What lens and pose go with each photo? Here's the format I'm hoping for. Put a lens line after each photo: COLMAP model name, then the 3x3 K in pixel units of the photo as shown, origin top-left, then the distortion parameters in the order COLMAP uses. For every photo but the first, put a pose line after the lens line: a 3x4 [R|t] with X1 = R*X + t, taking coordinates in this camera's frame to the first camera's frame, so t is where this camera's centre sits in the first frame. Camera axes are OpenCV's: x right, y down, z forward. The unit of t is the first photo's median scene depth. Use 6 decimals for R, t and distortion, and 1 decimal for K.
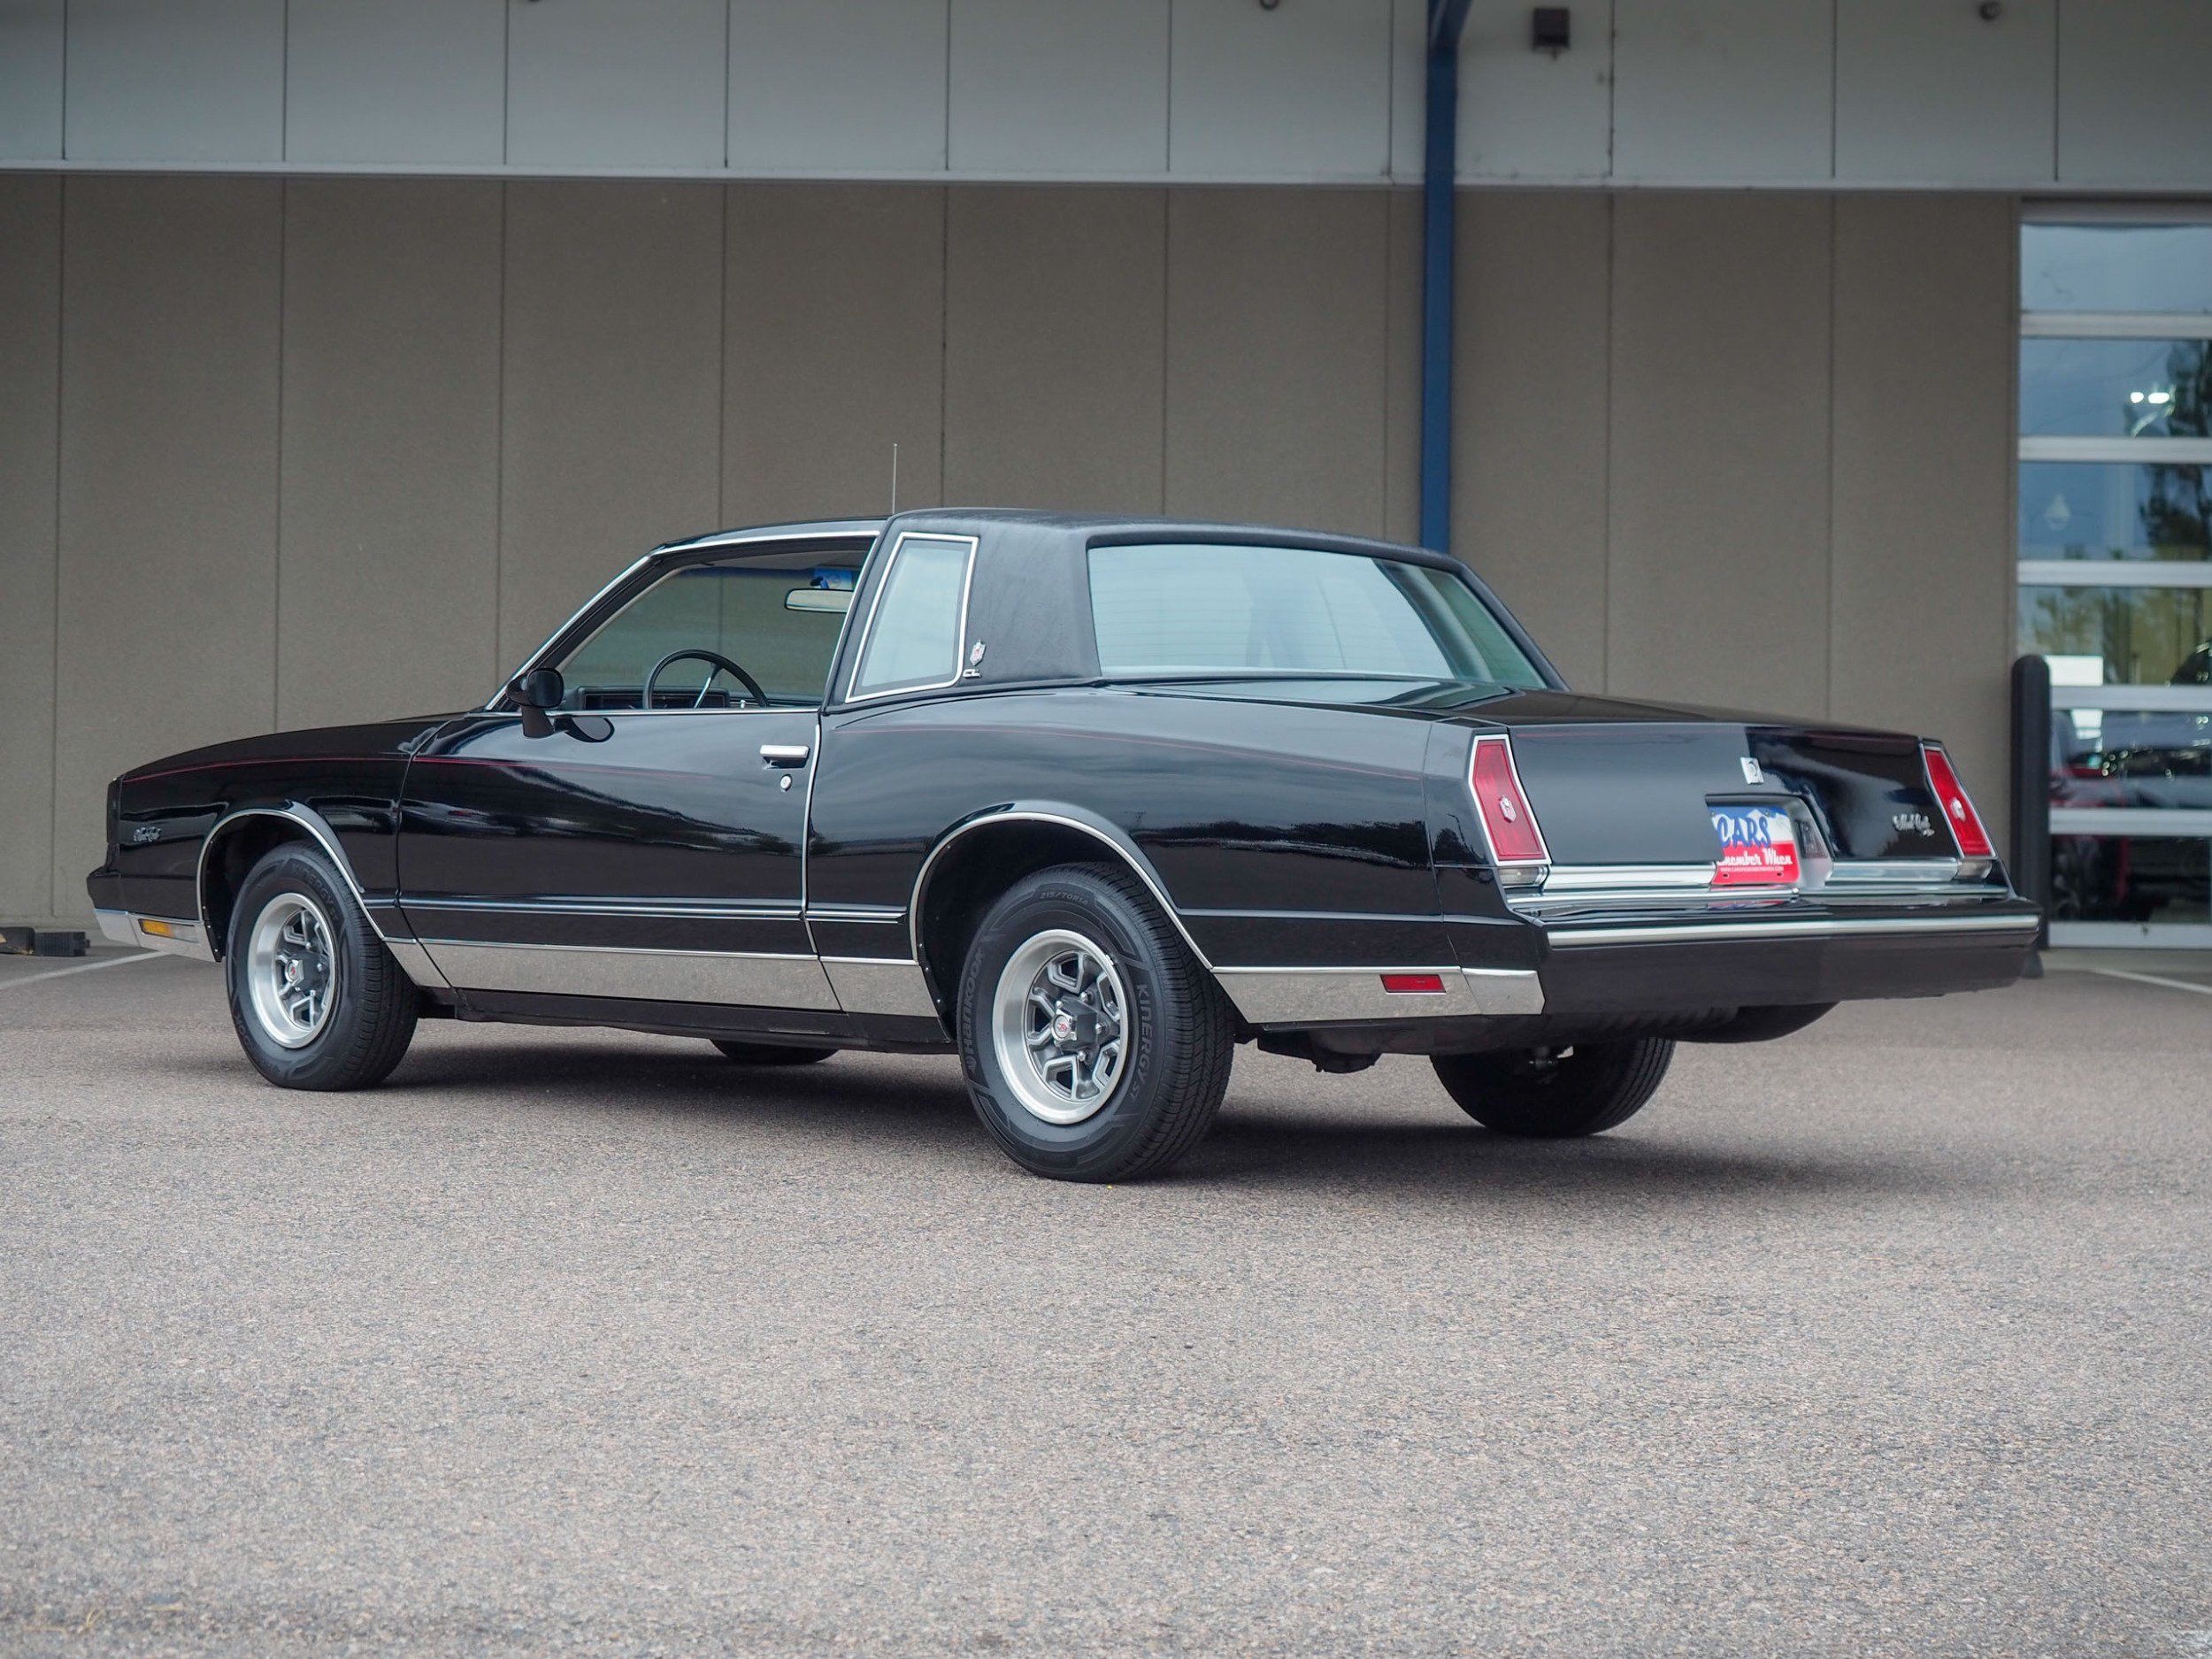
lens RADIAL K [[3810.2, 0, 1111.5], [0, 3810.2, 832.0], [0, 0, 1]] dist [0.028506, -0.109442]
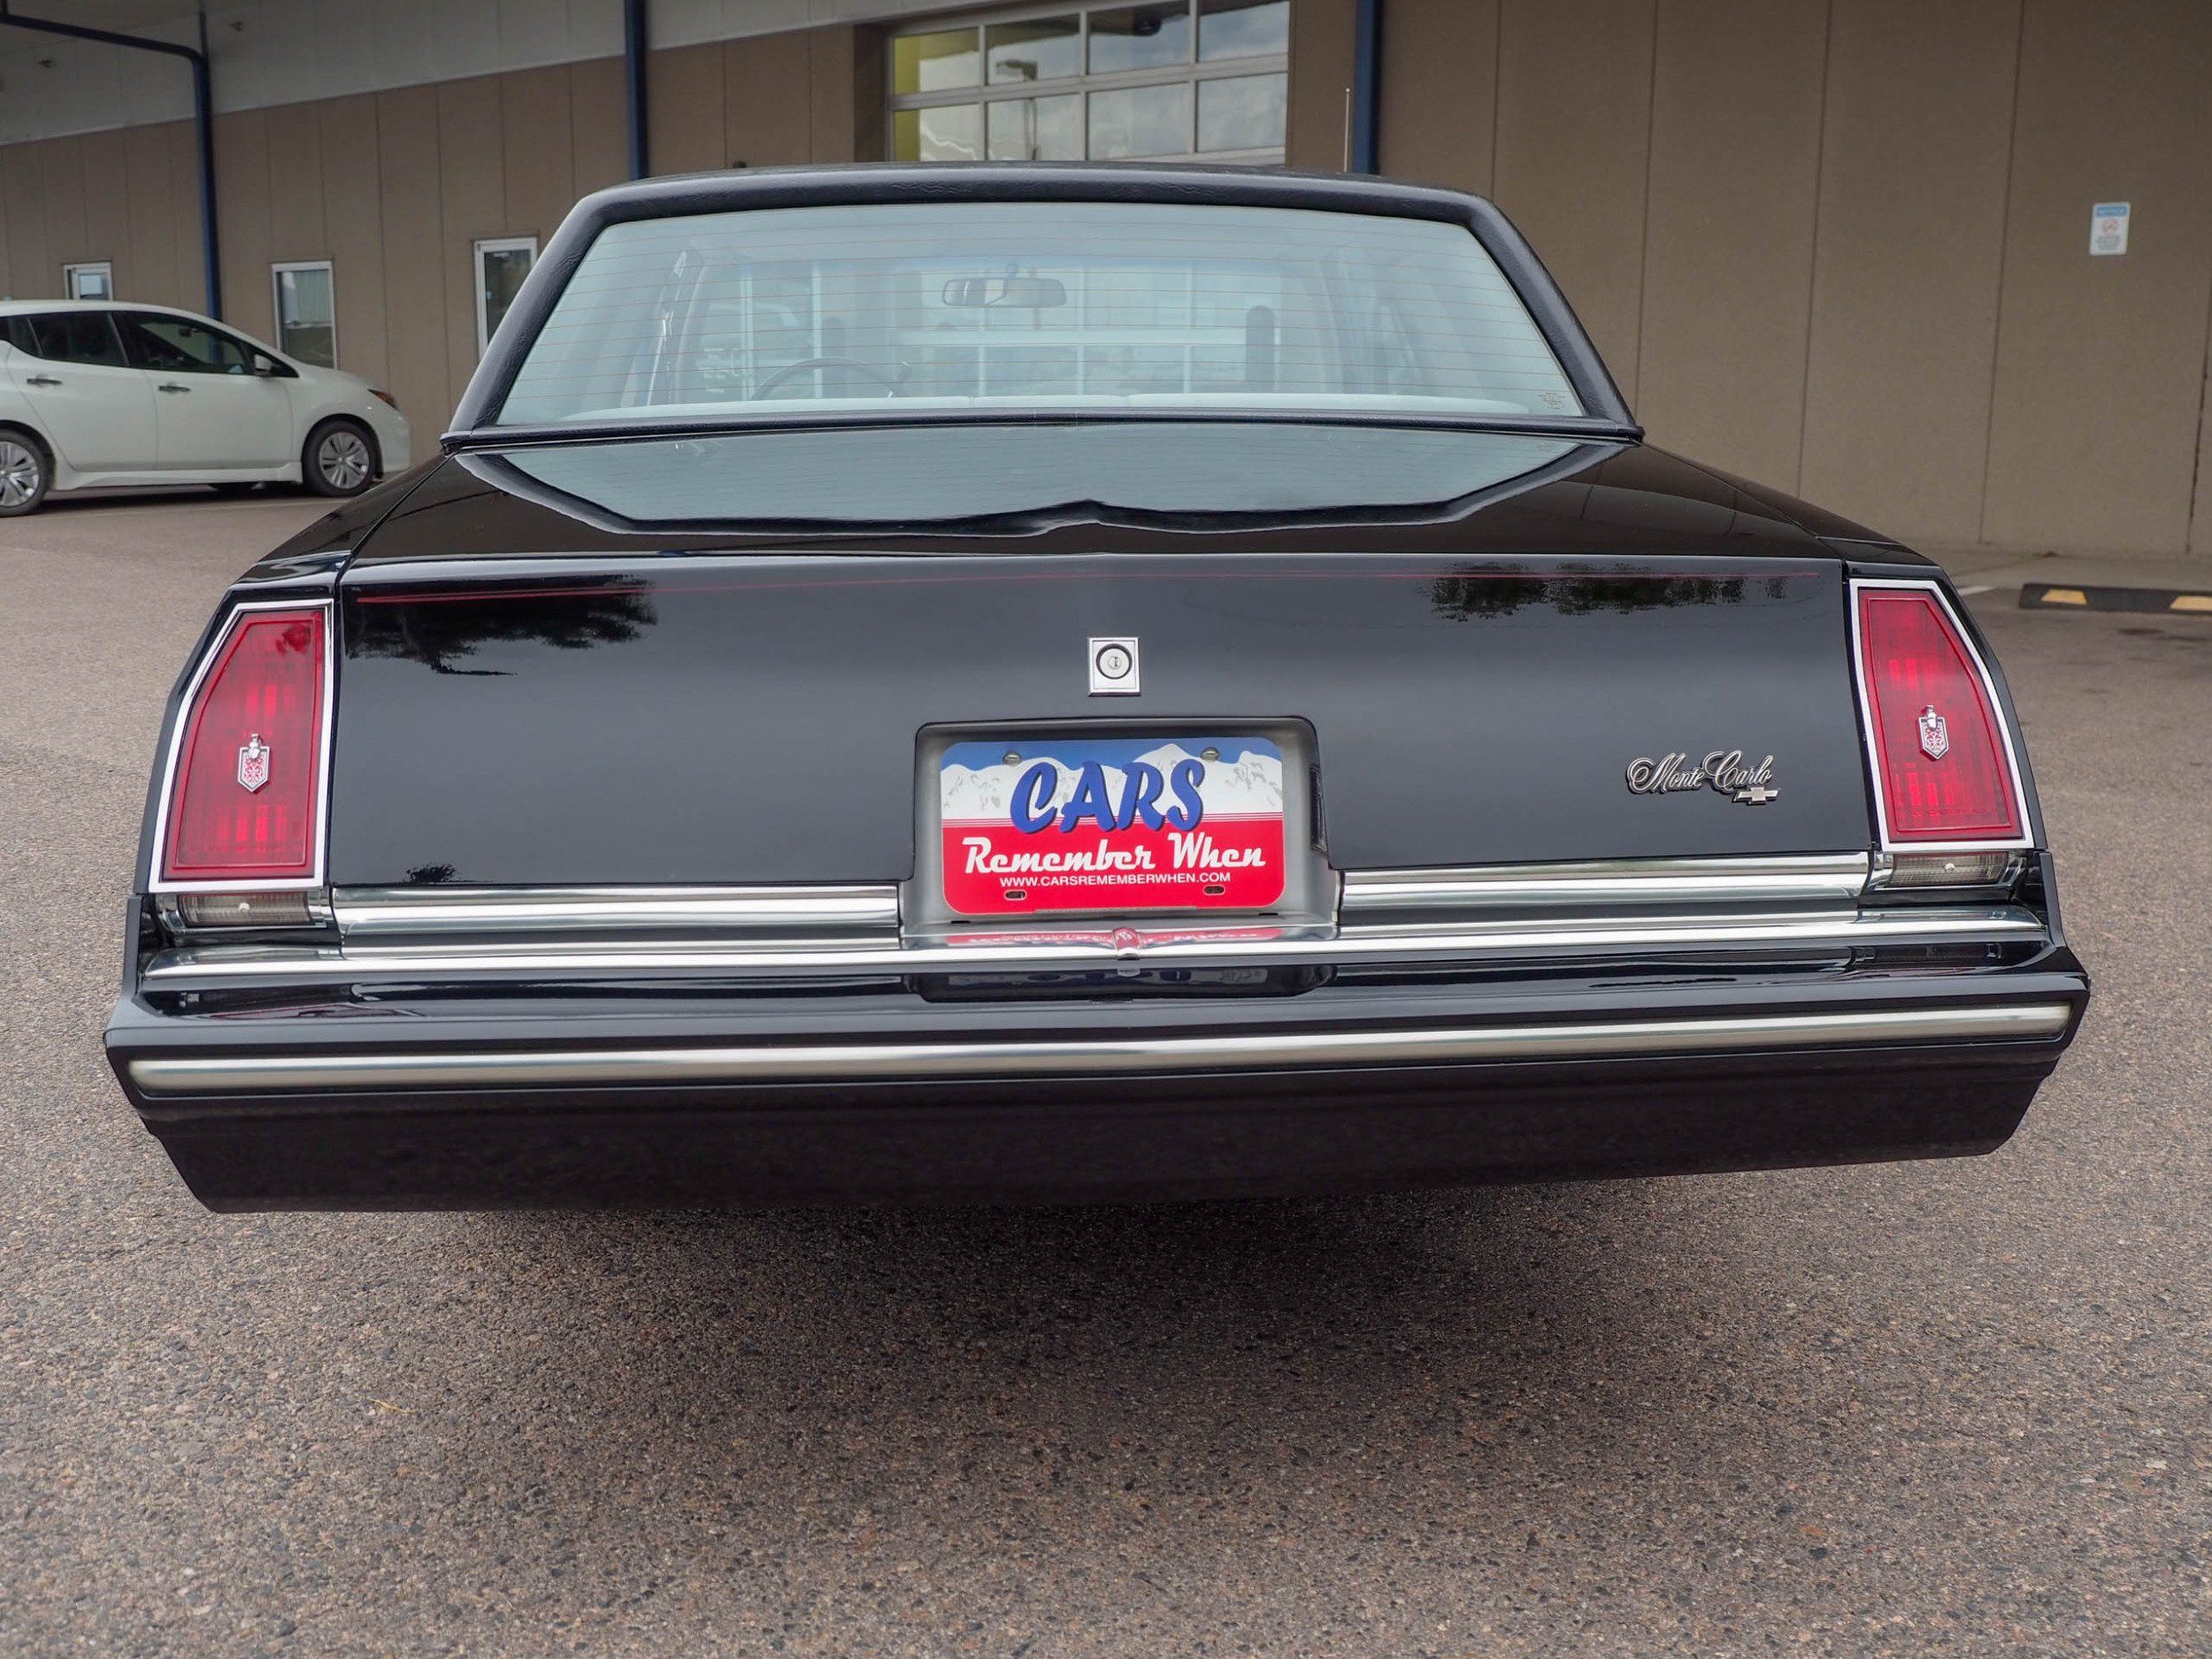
lens RADIAL K [[2200.1, 0, 1146.3], [0, 2200.1, 807.3], [0, 0, 1]] dist [0.011862, 0.000854]
pose [[0.764694, 0.115413, -0.633974, 0.318299], [0.002517, 0.983288, 0.182041, -0.044162], [0.644389, -0.140801, 0.751624, 0.761554]]
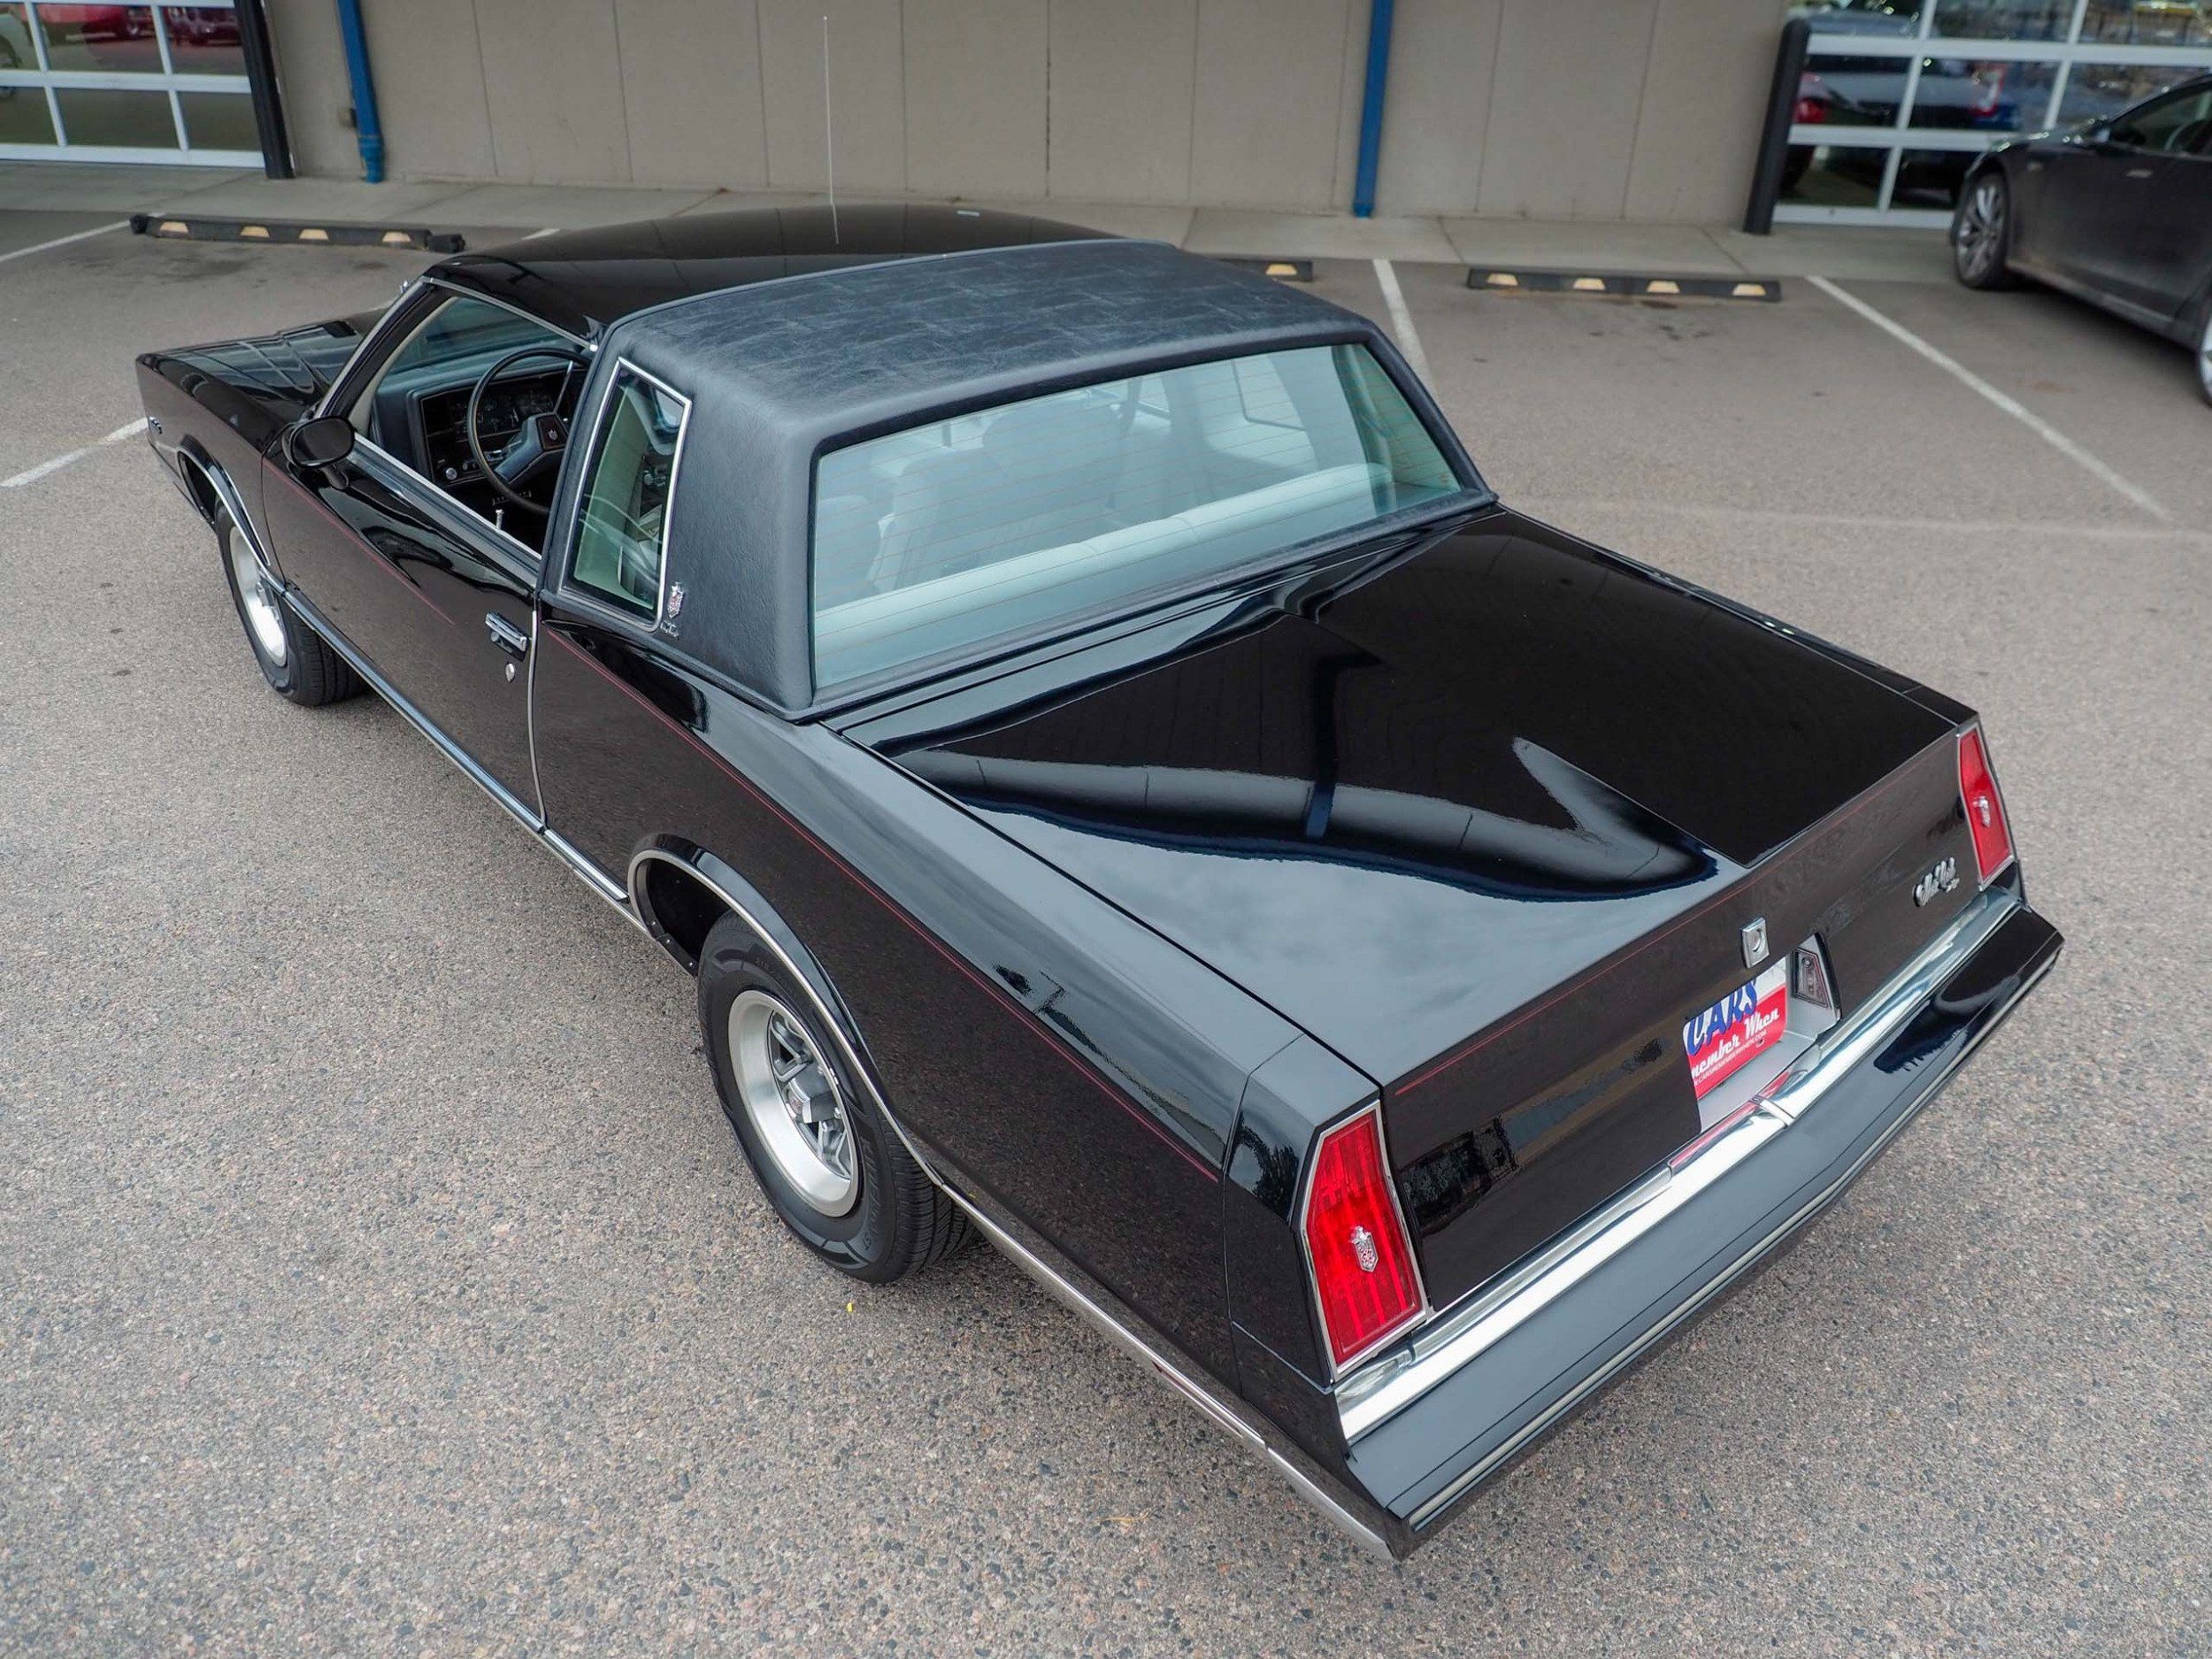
lens RADIAL K [[1601.8, 0, 1105.1], [0, 1601.8, 808.0], [0, 0, 1]] dist [-0.005913, -0.003857]
pose [[0.997195, 0.045724, -0.059251, 0.066769], [-0.012008, 0.879167, 0.476362, -0.158474], [0.073873, -0.474315, 0.877251, 0.717257]]
